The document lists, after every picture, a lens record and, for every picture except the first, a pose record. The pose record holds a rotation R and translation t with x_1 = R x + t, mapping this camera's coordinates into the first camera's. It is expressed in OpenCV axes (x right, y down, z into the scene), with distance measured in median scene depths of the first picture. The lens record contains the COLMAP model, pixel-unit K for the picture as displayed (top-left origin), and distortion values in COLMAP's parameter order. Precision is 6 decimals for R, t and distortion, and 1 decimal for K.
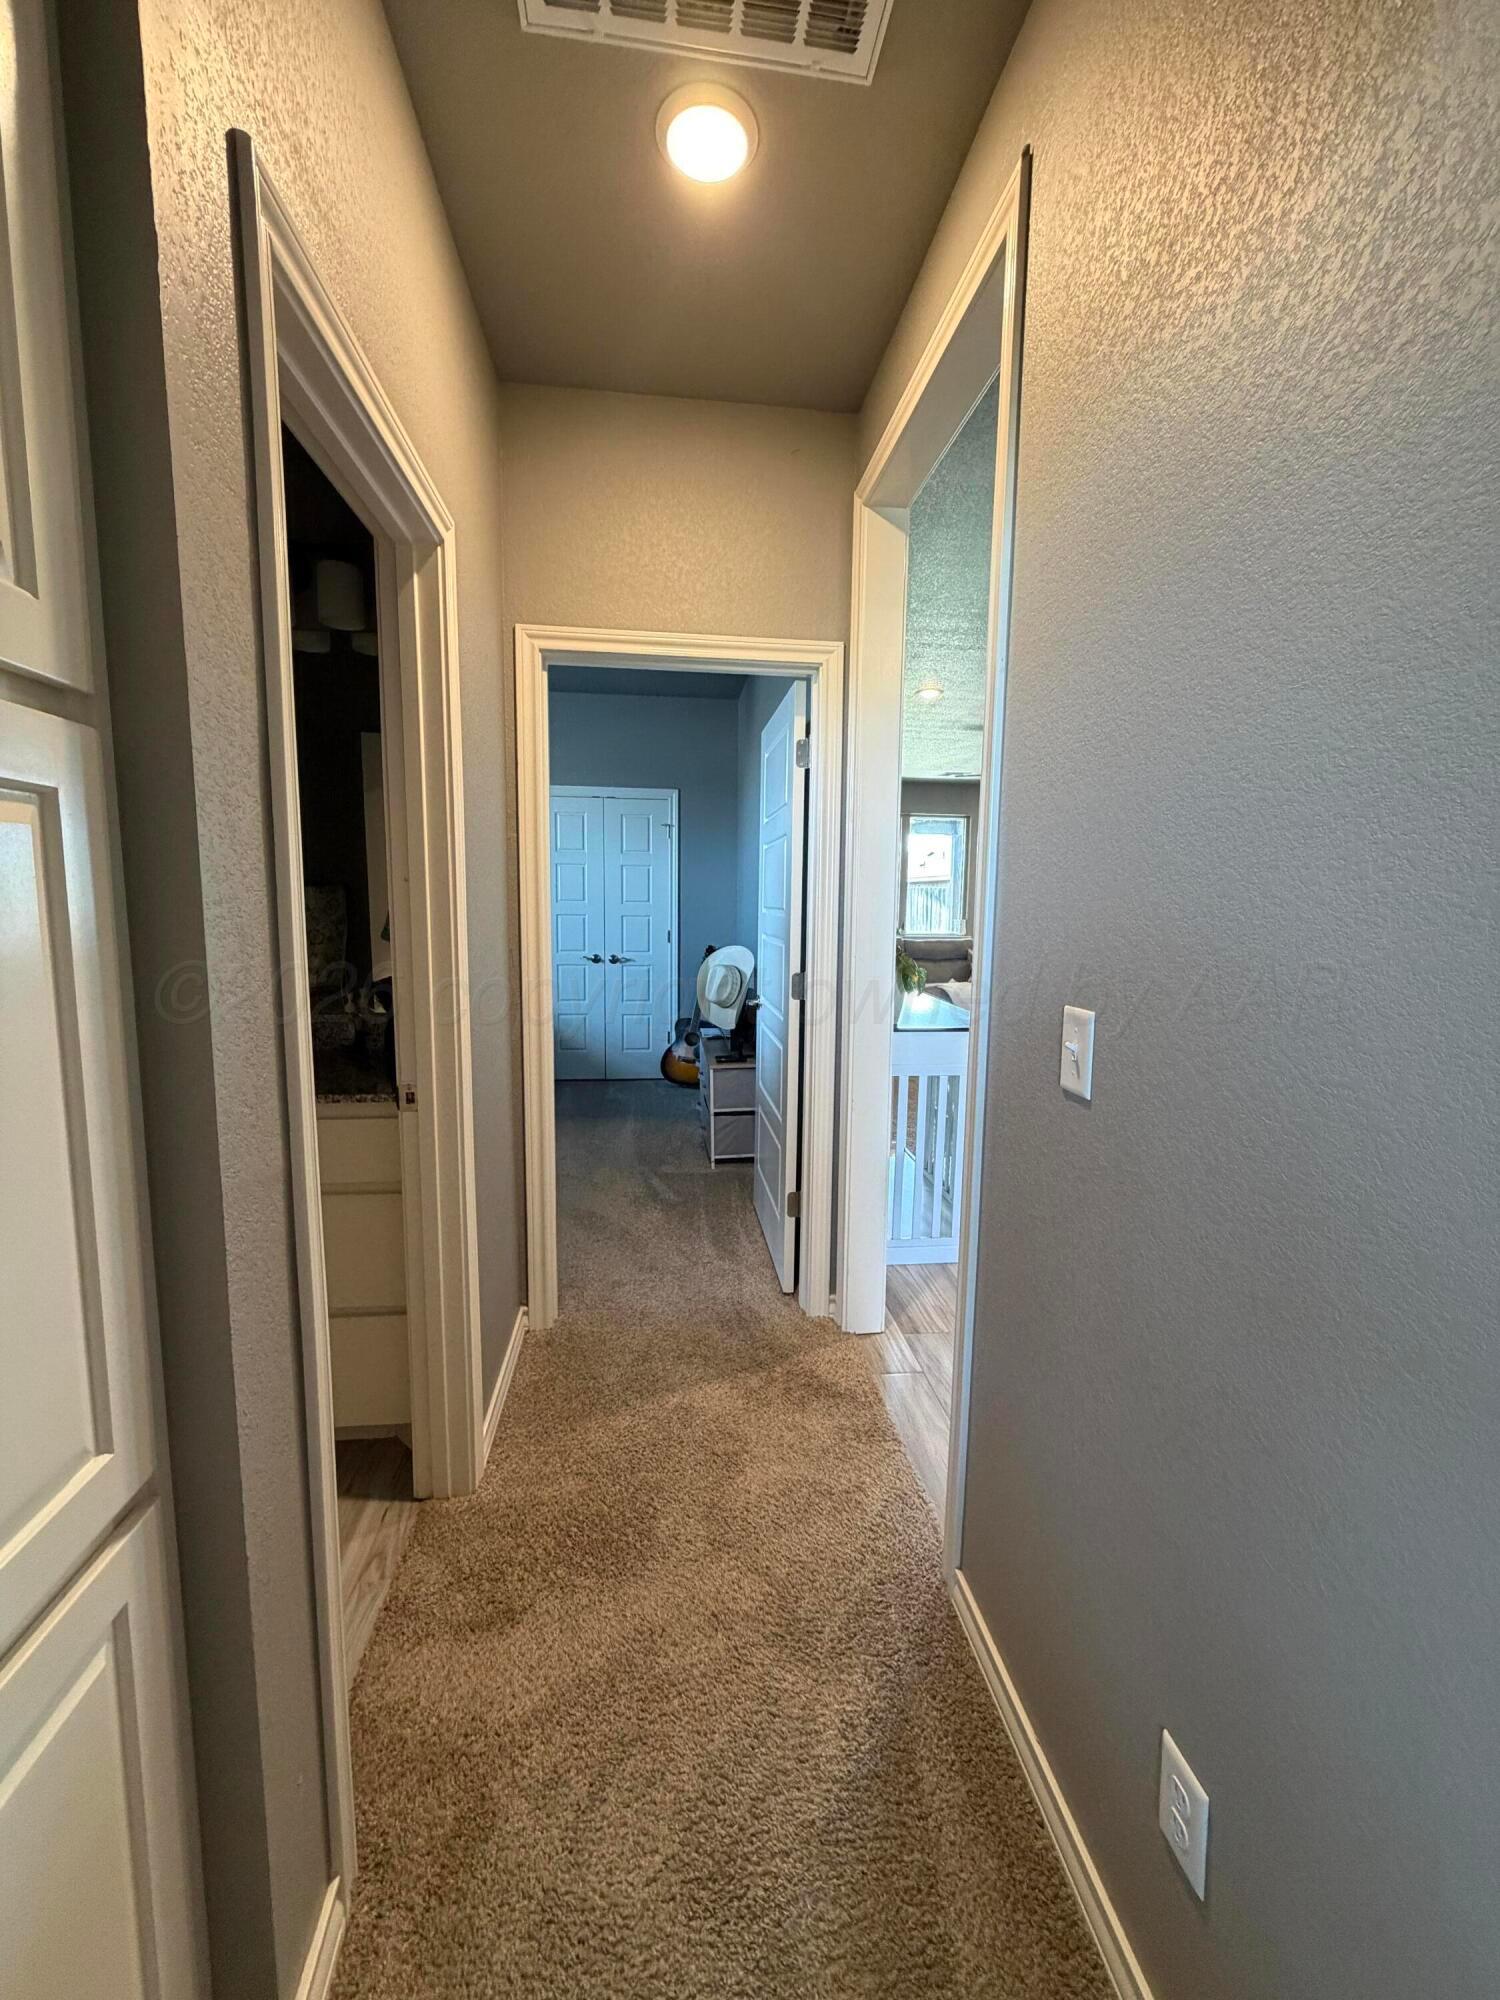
lens RADIAL K [[796.2, 0, 751.2], [0, 796.2, 991.9], [0, 0, 1]] dist [-0.001117, 0.000039]
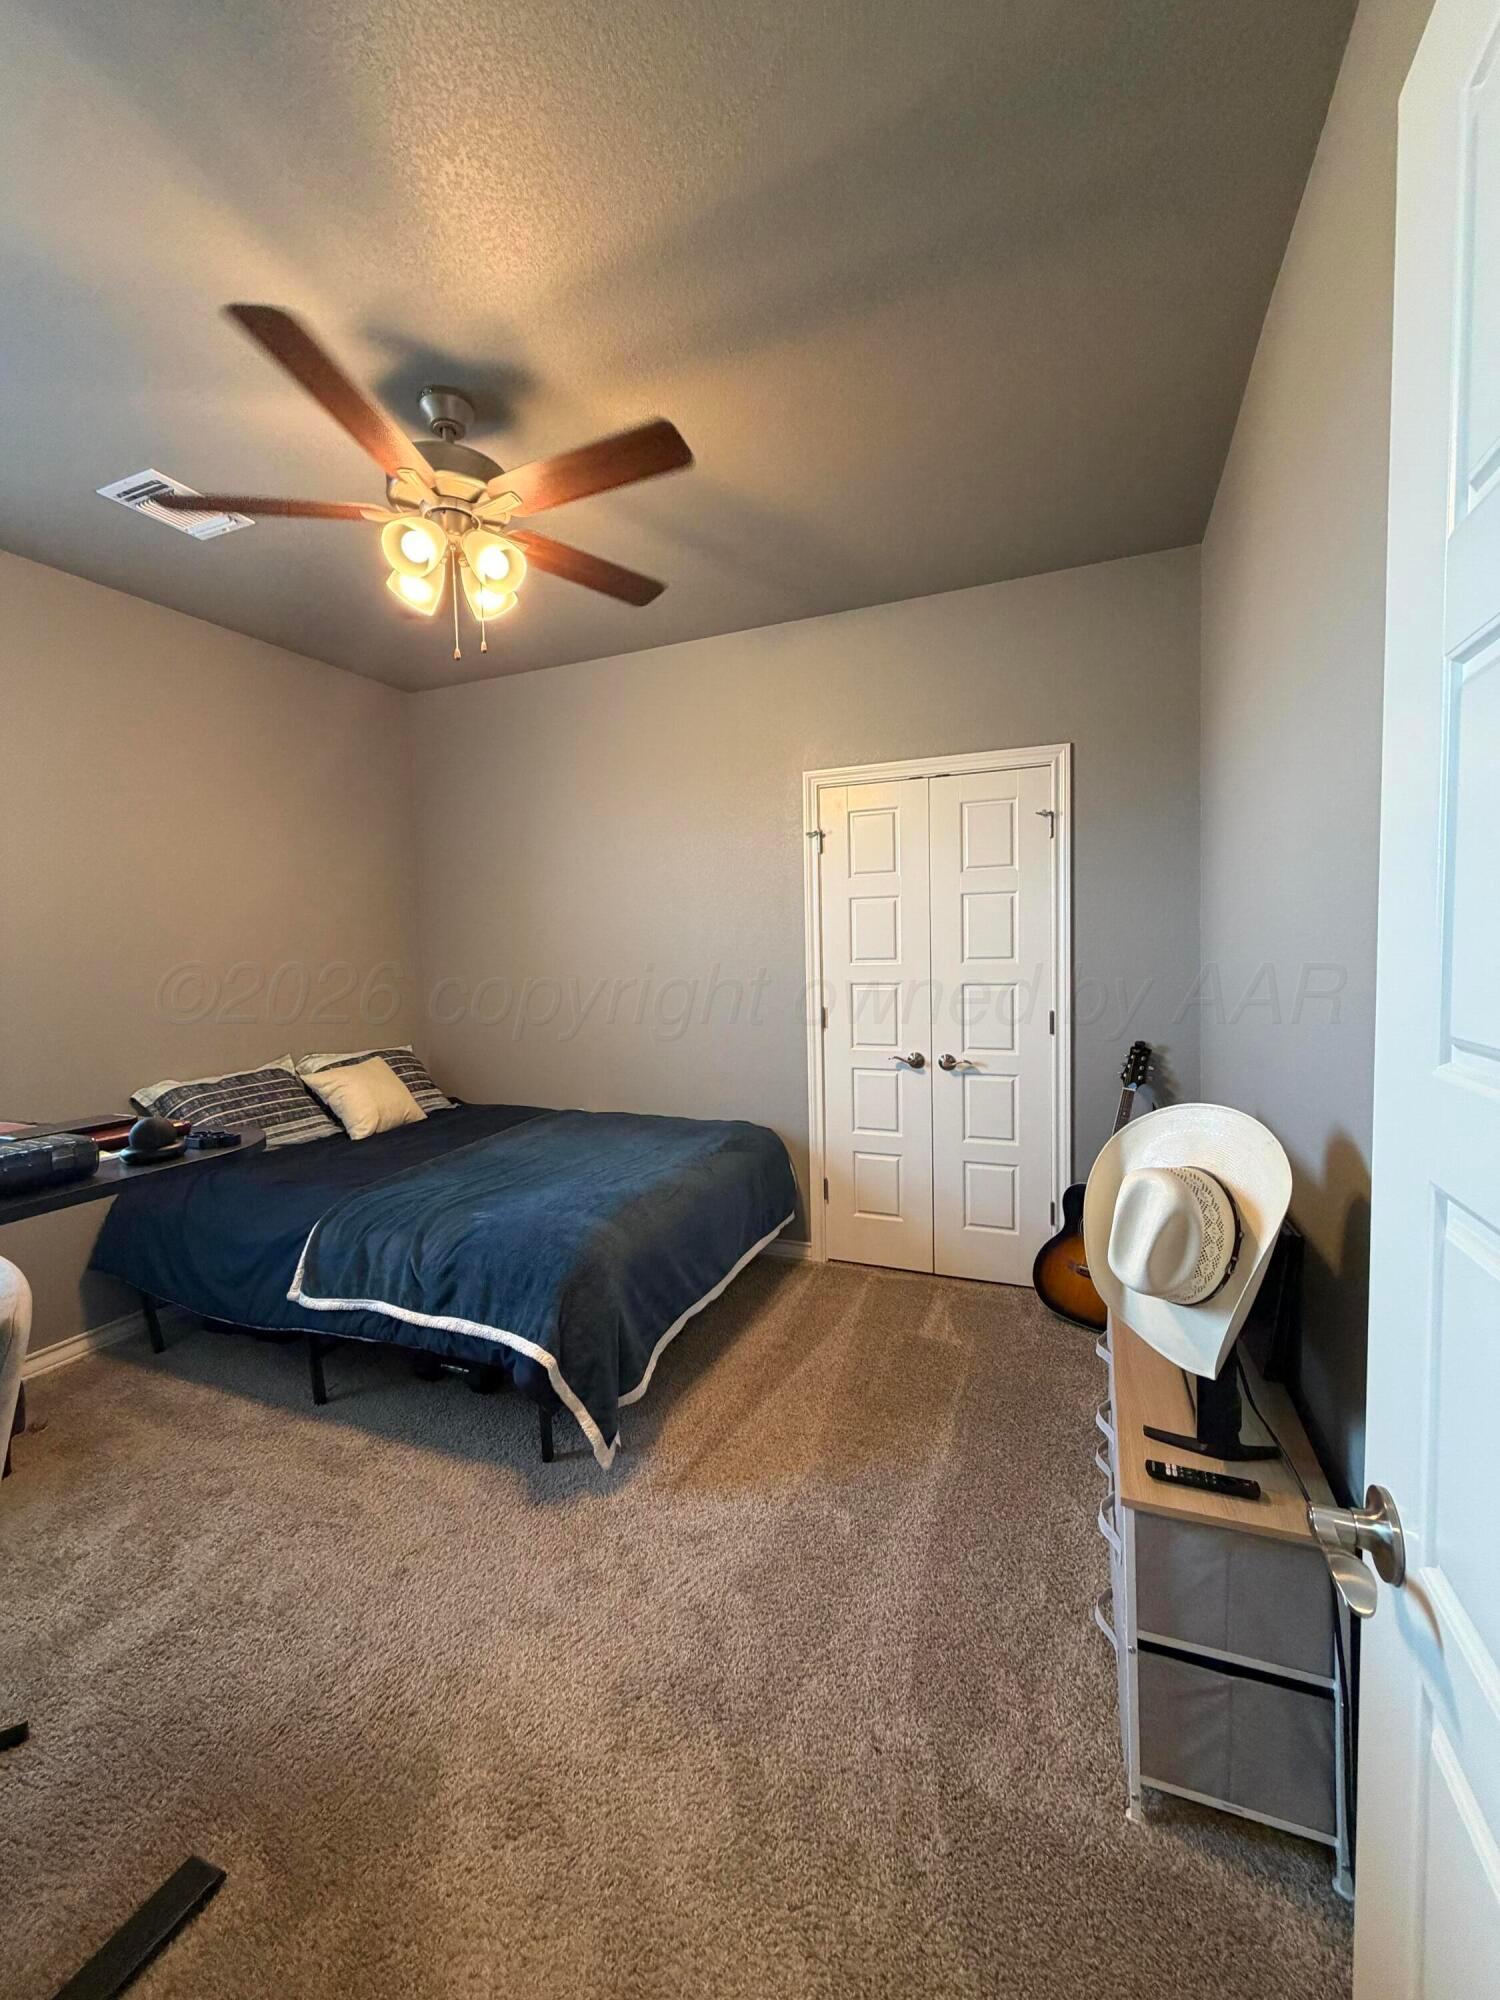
lens RADIAL K [[796.2, 0, 760.9], [0, 796.2, 990.5], [0, 0, 1]] dist [-0.001117, 0.000039]
pose [[0.874512, -0.007306, -0.484950, -0.016889], [-0.025069, 0.997869, -0.060240, -0.055140], [0.484356, 0.064838, 0.872465, 0.453406]]
